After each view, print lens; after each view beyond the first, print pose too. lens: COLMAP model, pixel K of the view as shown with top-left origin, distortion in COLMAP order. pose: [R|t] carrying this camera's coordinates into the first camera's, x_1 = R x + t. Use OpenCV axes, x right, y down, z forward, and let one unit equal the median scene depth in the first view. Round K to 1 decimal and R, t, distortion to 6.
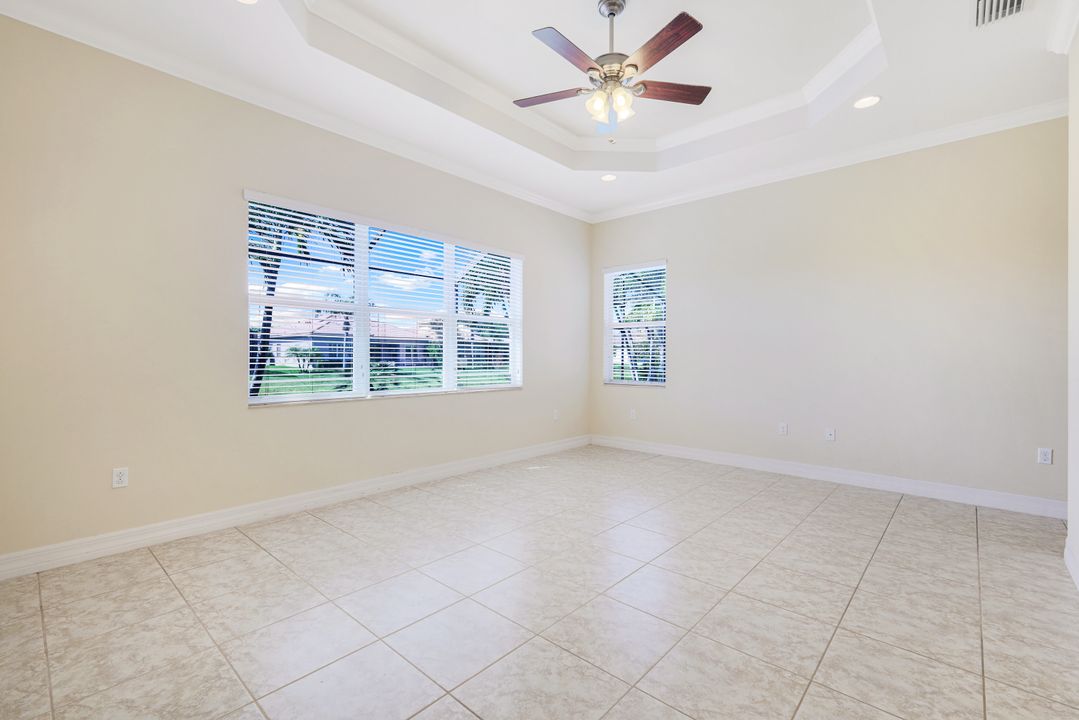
lens RADIAL K [[474.0, 0, 537.0], [0, 474.0, 363.8], [0, 0, 1]] dist [0.003150, 0.000534]
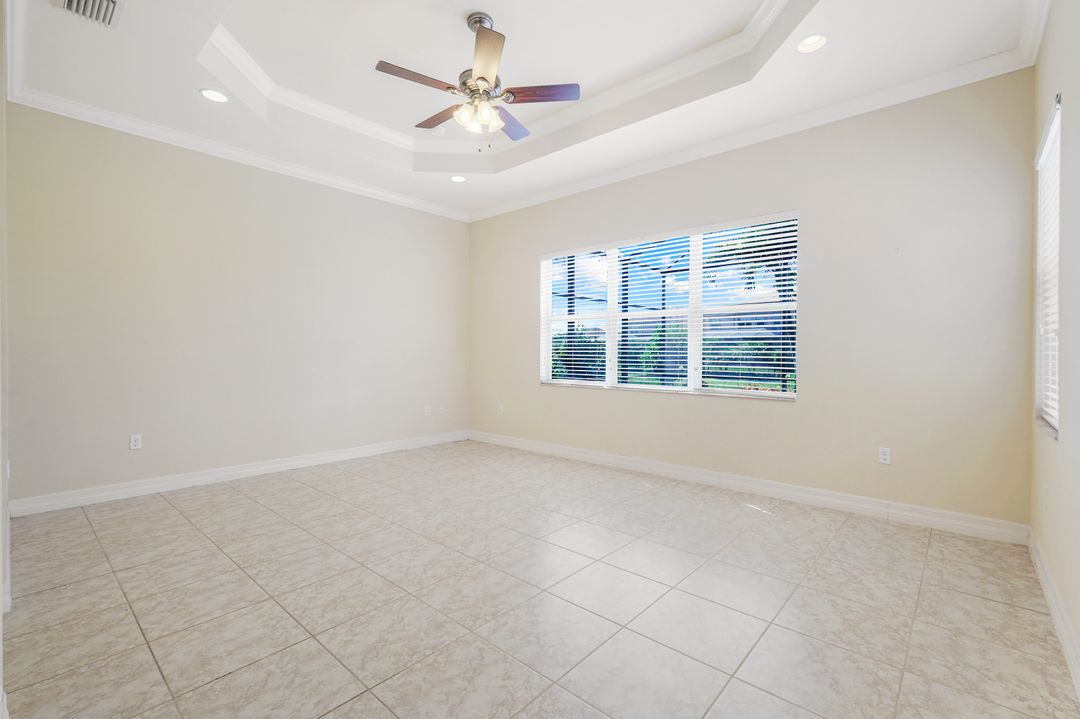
lens RADIAL K [[474.5, 0, 537.6], [0, 474.5, 353.6], [0, 0, 1]] dist [0.003150, 0.000534]
pose [[0.000485, -0.007714, -0.999970, 1.446879], [-0.019581, 0.999778, -0.007722, -0.006242], [0.999808, 0.019584, 0.000334, 1.339256]]
